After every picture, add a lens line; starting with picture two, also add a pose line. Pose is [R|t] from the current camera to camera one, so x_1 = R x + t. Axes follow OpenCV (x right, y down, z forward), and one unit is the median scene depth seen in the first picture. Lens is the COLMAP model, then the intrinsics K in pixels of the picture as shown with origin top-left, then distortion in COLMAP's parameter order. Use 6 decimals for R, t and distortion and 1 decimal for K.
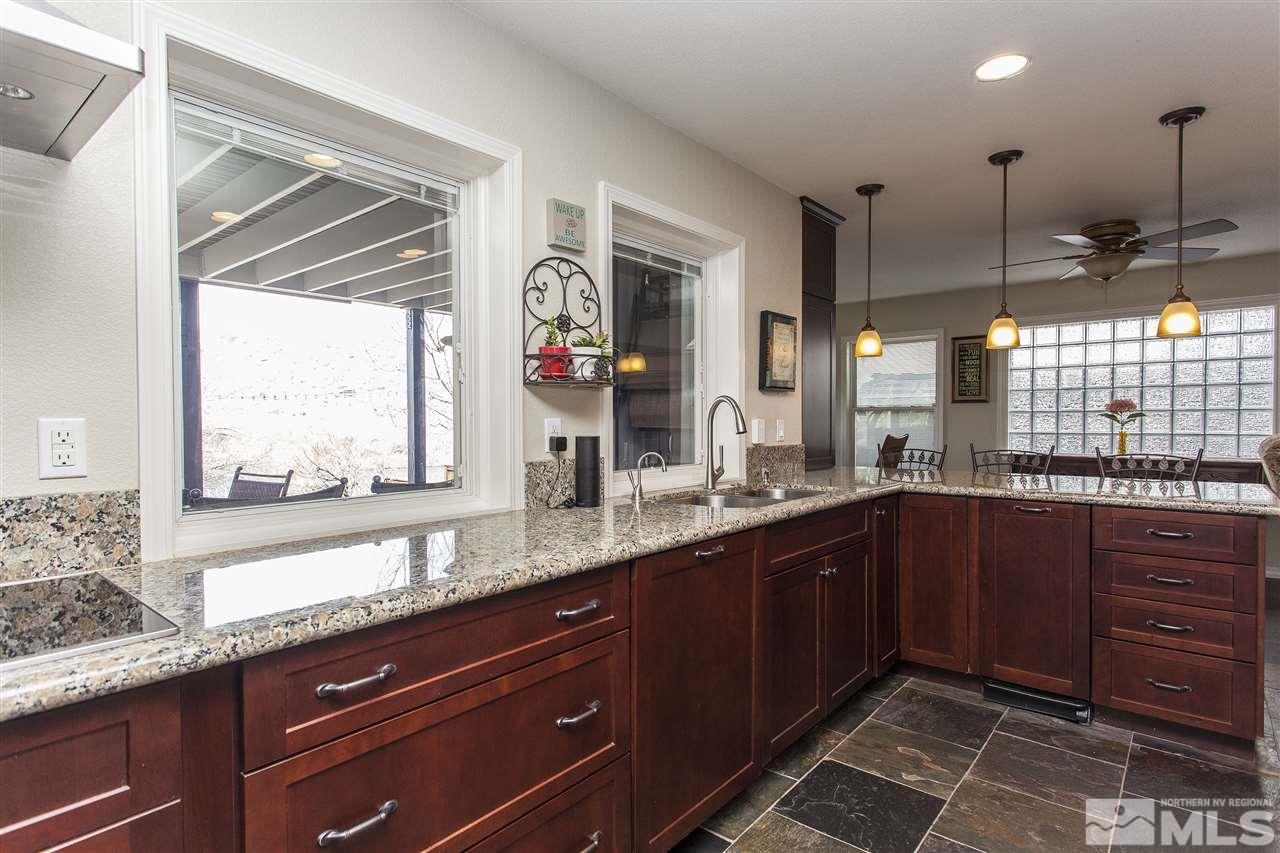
lens RADIAL K [[647.7, 0, 639.6], [0, 647.7, 430.1], [0, 0, 1]] dist [0.000256, 0.001312]
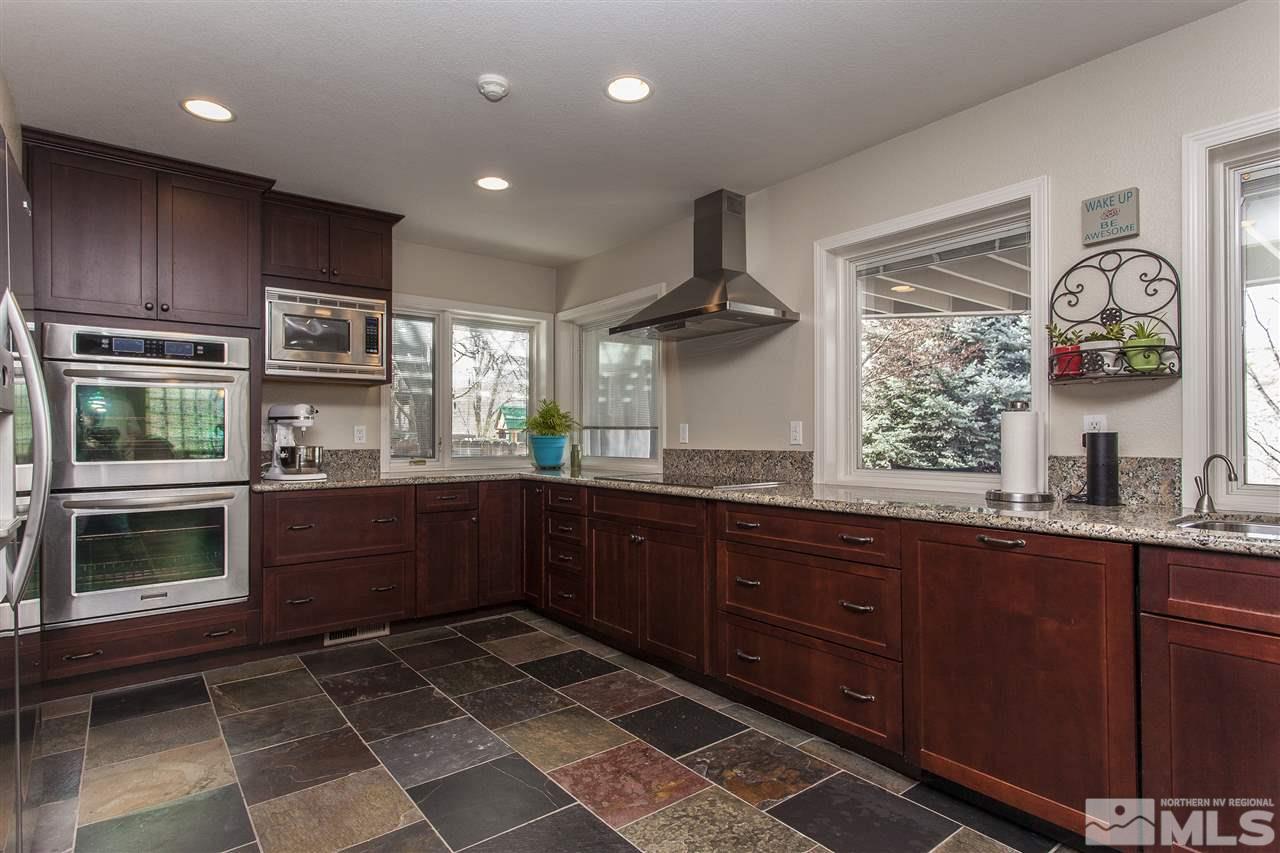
lens RADIAL K [[647.7, 0, 635.2], [0, 647.7, 430.7], [0, 0, 1]] dist [0.000256, 0.001312]
pose [[-0.191188, -0.002091, -0.981551, 0.993591], [-0.012497, 0.999922, 0.000304, 0.014824], [0.981474, 0.012325, -0.191199, 0.496381]]
